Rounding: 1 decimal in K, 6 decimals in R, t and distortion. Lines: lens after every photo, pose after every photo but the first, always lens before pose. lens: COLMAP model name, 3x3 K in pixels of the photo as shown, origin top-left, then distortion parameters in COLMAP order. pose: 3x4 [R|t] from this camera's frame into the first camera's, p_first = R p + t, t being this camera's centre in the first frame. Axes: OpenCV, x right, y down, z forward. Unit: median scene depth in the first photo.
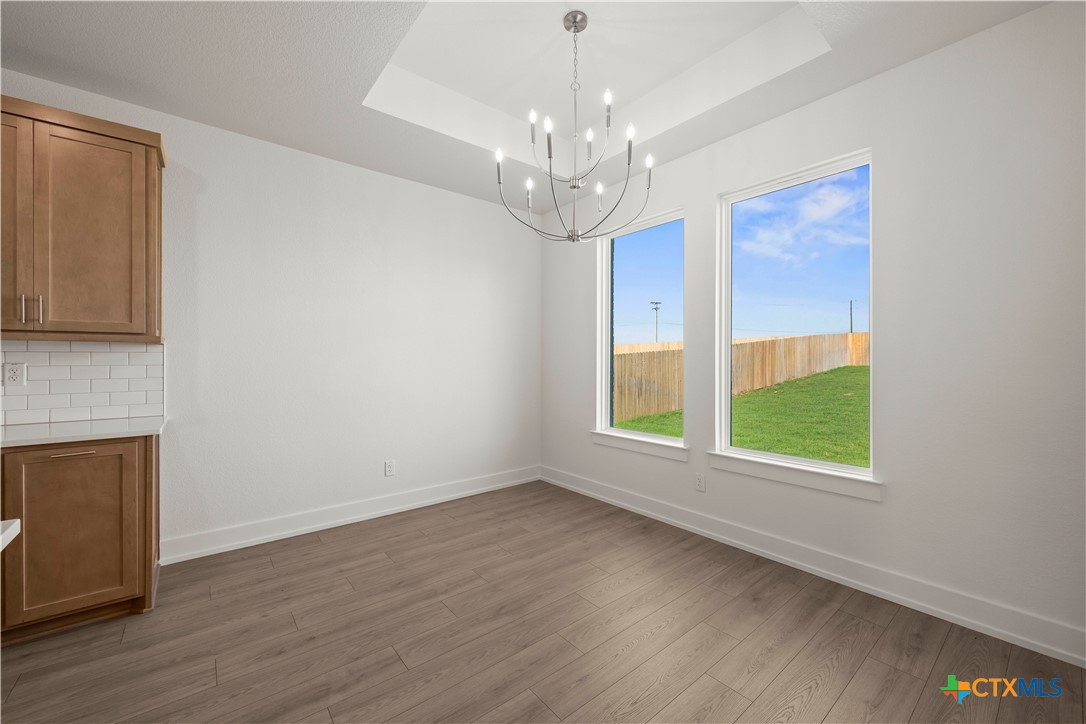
lens RADIAL K [[431.7, 0, 550.3], [0, 431.7, 358.7], [0, 0, 1]] dist [-0.000729, -0.000895]
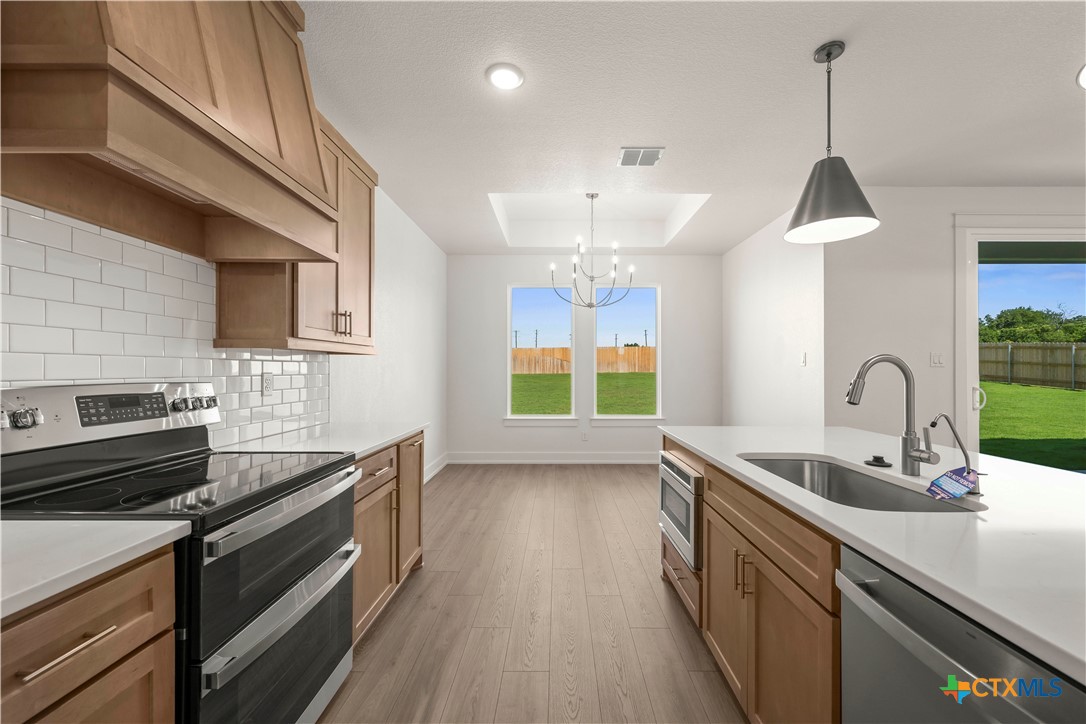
lens RADIAL K [[431.7, 0, 551.0], [0, 431.7, 366.7], [0, 0, 1]] dist [-0.000729, -0.000895]
pose [[0.643947, 0.006249, 0.765045, -1.269389], [-0.004865, 0.999980, -0.004074, -0.001799], [-0.765055, -0.001099, 0.643964, -0.090107]]
